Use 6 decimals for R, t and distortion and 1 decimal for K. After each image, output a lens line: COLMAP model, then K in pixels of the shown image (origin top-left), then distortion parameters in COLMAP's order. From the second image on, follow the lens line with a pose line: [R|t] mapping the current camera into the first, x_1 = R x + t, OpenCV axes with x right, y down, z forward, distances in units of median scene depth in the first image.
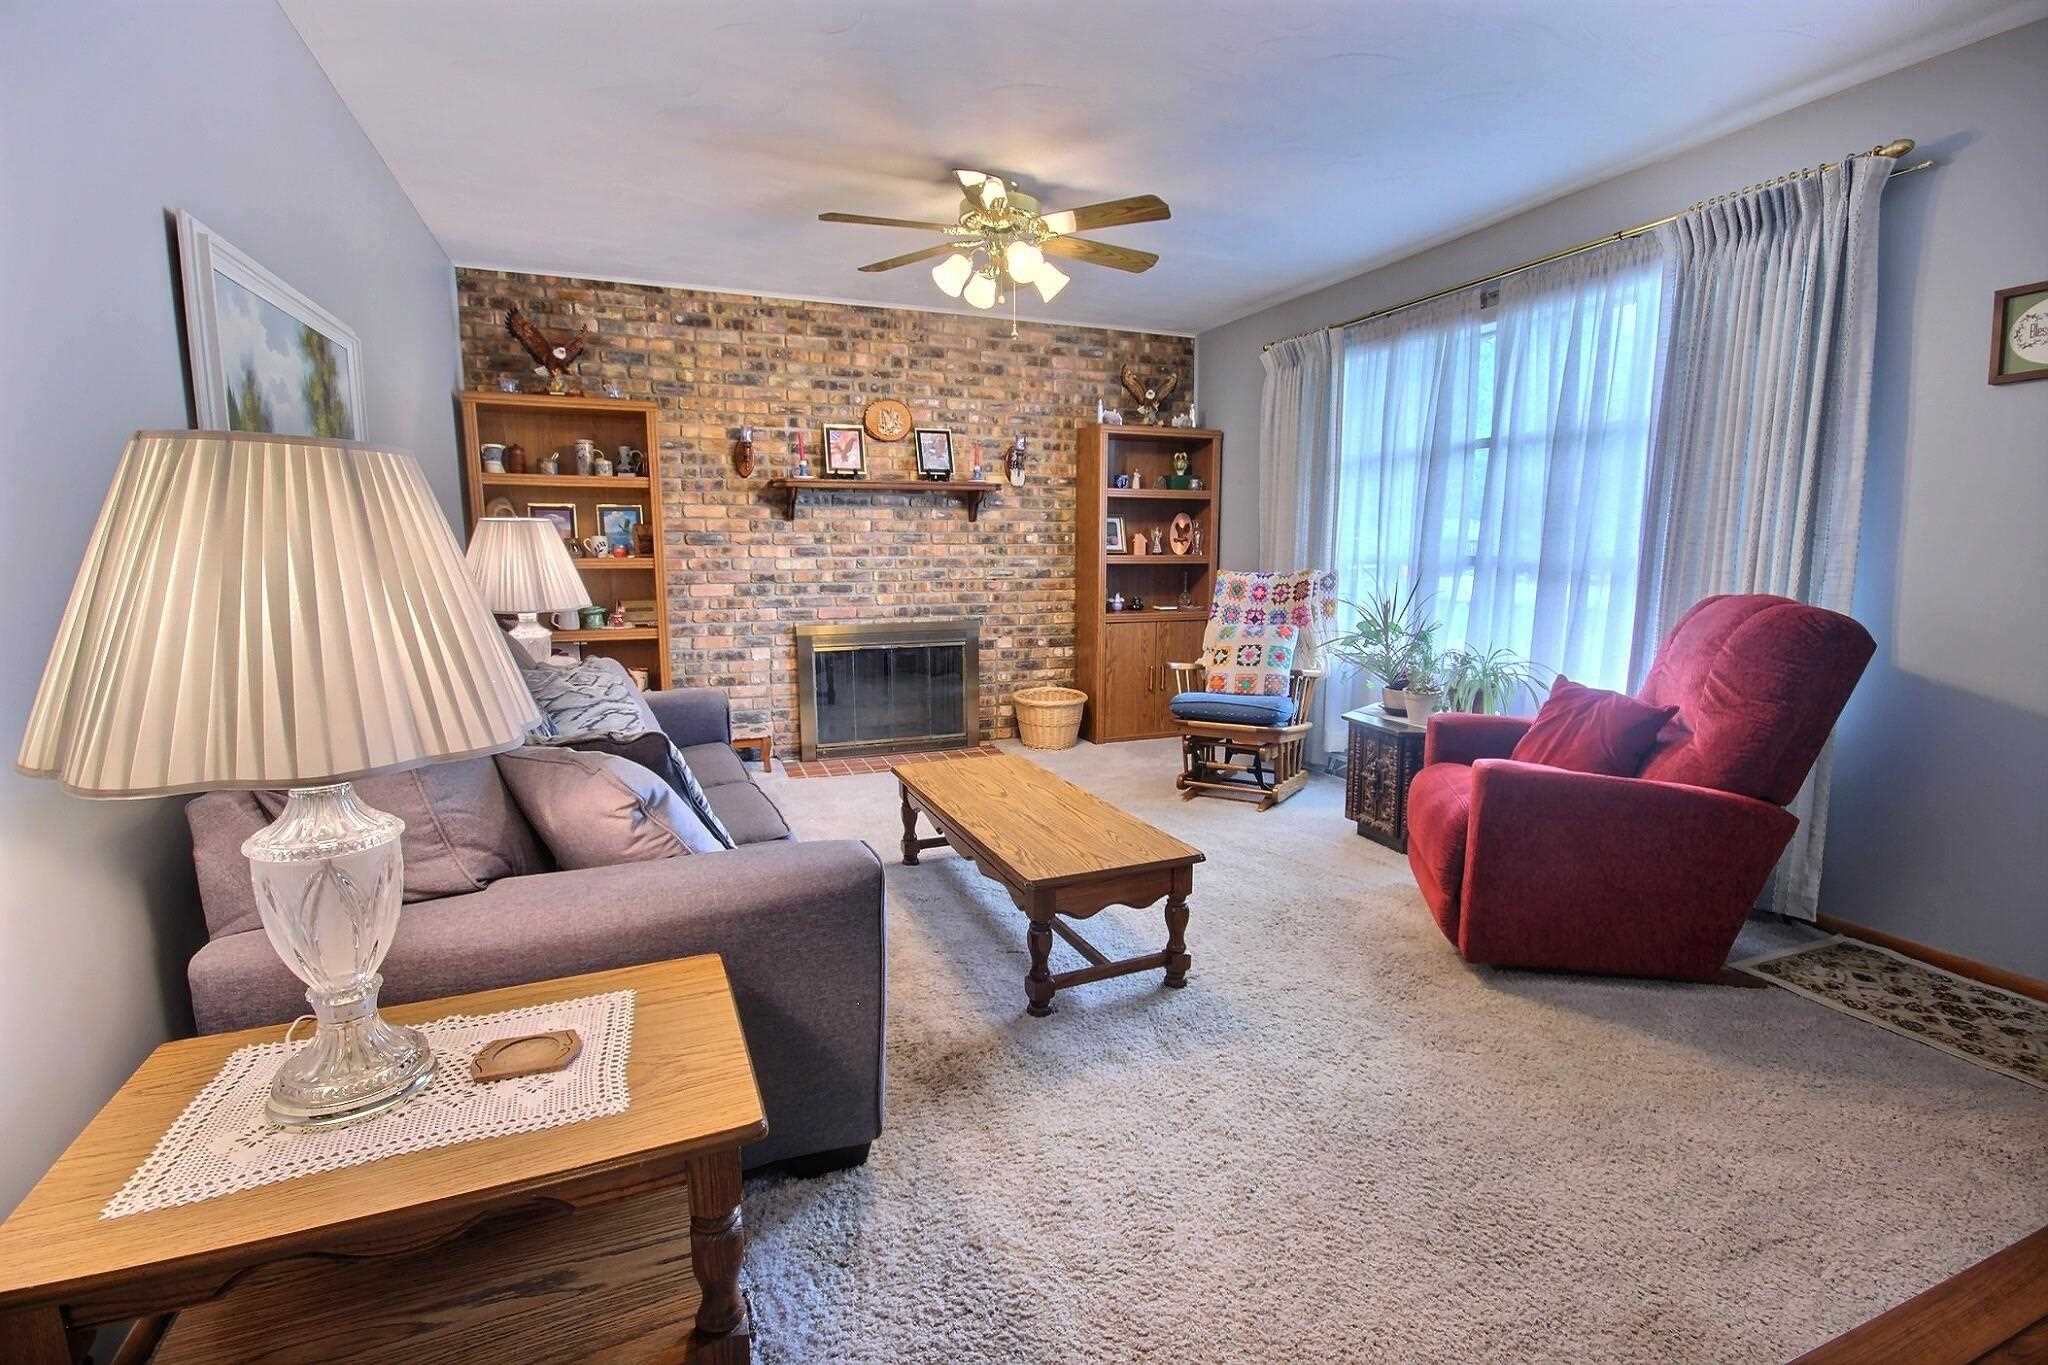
lens RADIAL K [[940.1, 0, 1027.5], [0, 940.1, 688.5], [0, 0, 1]] dist [0.000230, 0.002405]
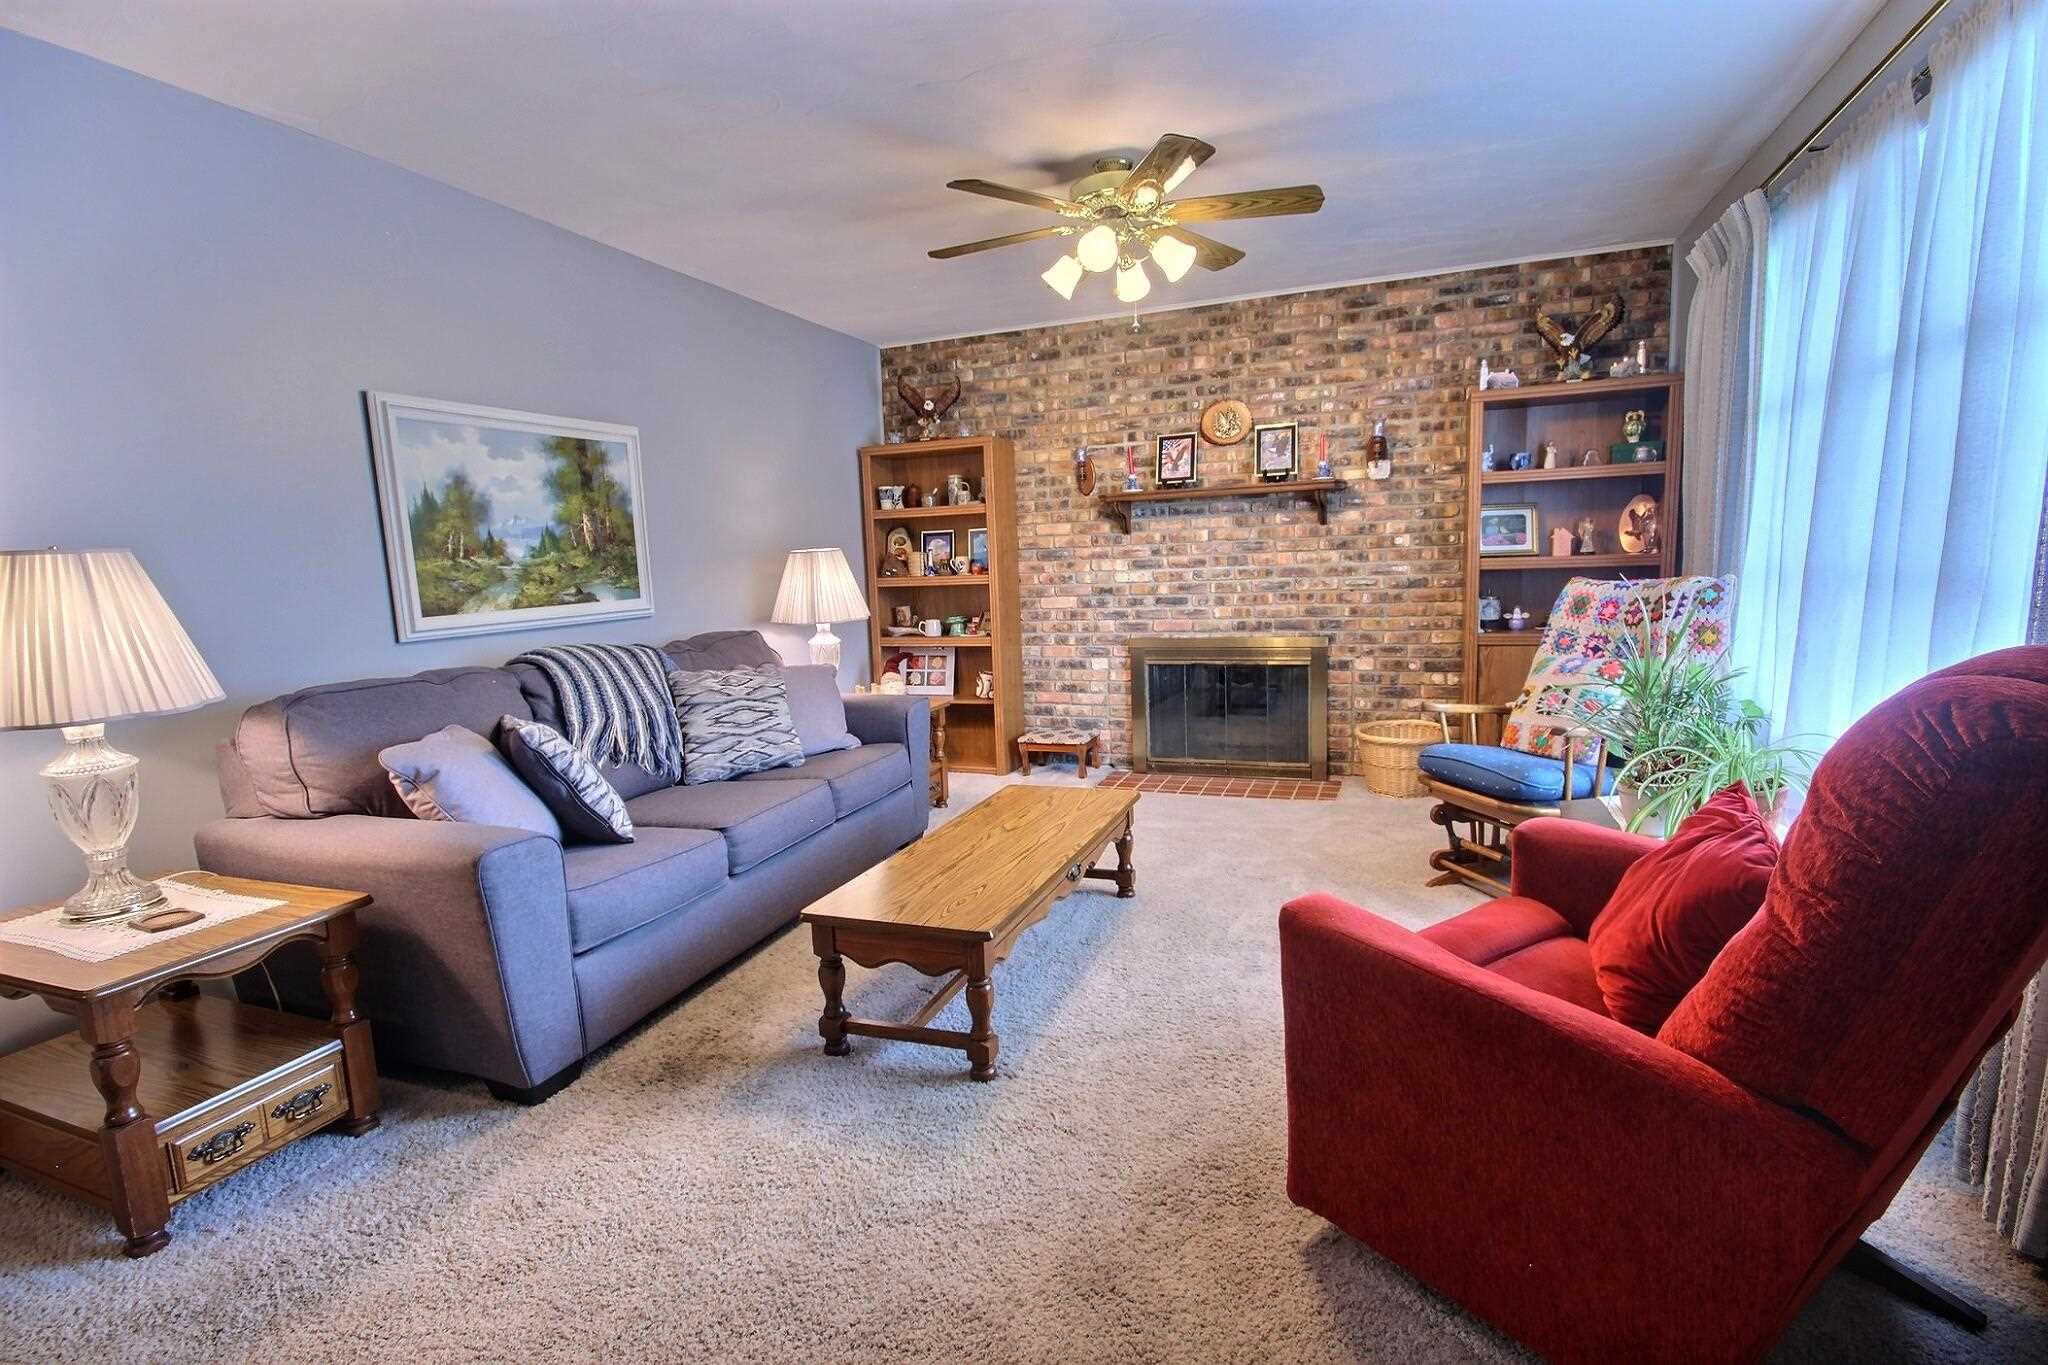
lens RADIAL K [[940.1, 0, 1030.5], [0, 940.1, 683.3], [0, 0, 1]] dist [0.000230, 0.002405]
pose [[0.731725, 0.062811, -0.678700, 0.363058], [-0.065911, 0.997599, 0.021263, -0.032126], [0.678406, 0.029175, 0.734108, 0.185985]]
